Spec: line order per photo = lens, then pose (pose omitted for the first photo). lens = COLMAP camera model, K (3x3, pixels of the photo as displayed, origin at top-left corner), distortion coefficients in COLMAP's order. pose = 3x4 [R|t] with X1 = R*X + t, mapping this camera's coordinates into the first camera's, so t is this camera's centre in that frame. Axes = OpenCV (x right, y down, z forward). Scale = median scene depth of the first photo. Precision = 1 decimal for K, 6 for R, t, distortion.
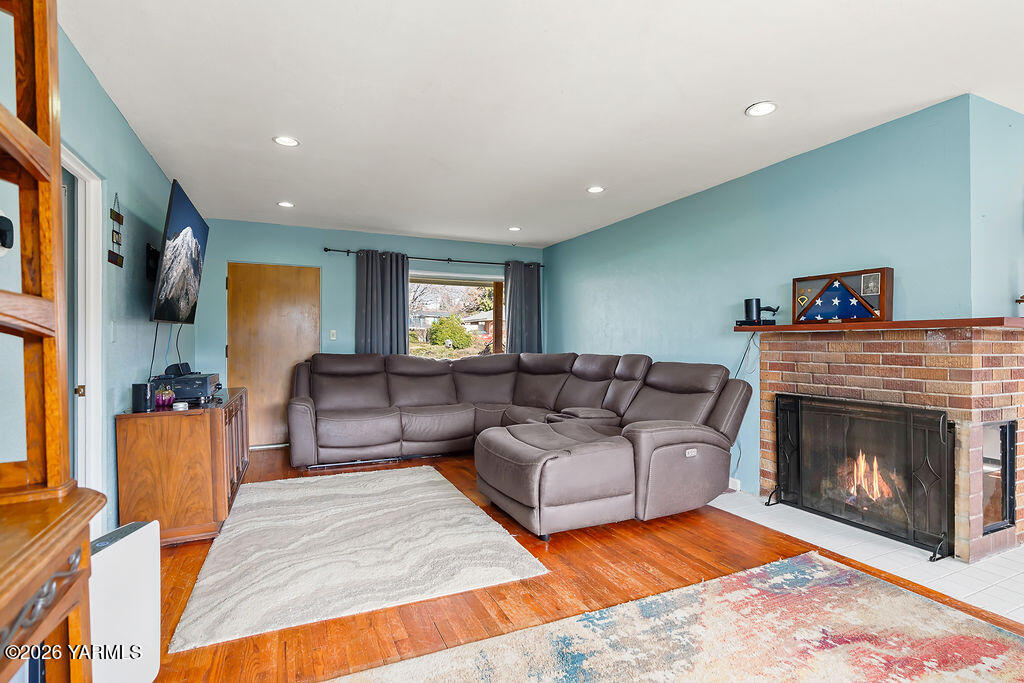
lens RADIAL K [[494.4, 0, 508.5], [0, 494.4, 326.4], [0, 0, 1]] dist [-0.000978, -0.000100]
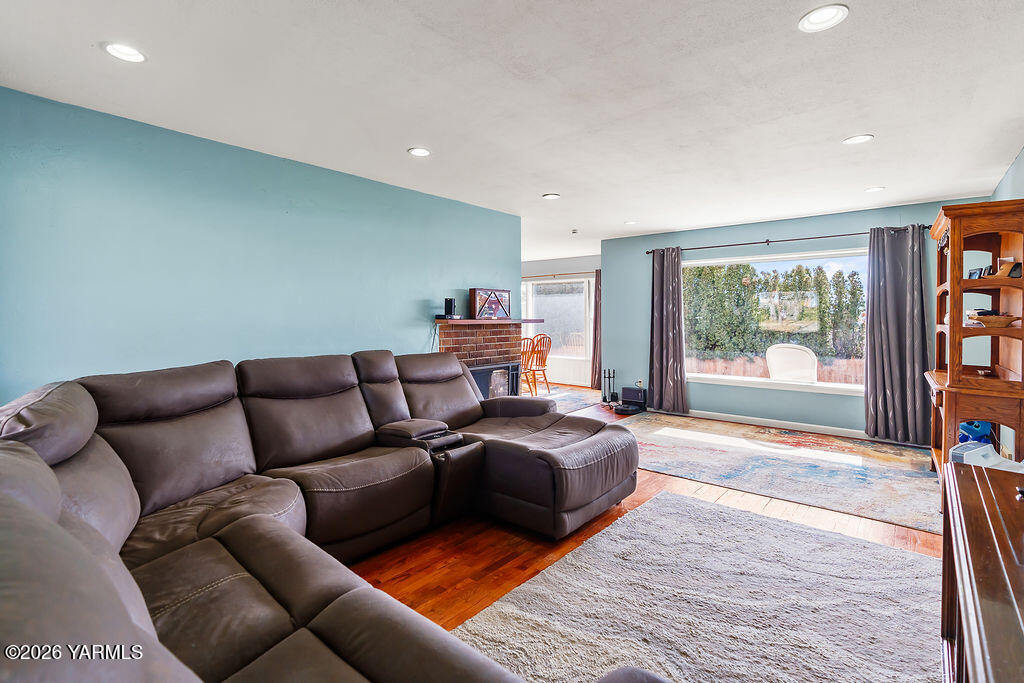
lens RADIAL K [[486.0, 0, 512.6], [0, 486.0, 323.3], [0, 0, 1]] dist [-0.000677, -0.000059]
pose [[-0.433321, -0.008557, 0.901199, -0.852294], [-0.022030, 0.999757, -0.001099, 0.008628], [-0.900971, -0.020329, -0.433404, 1.706827]]
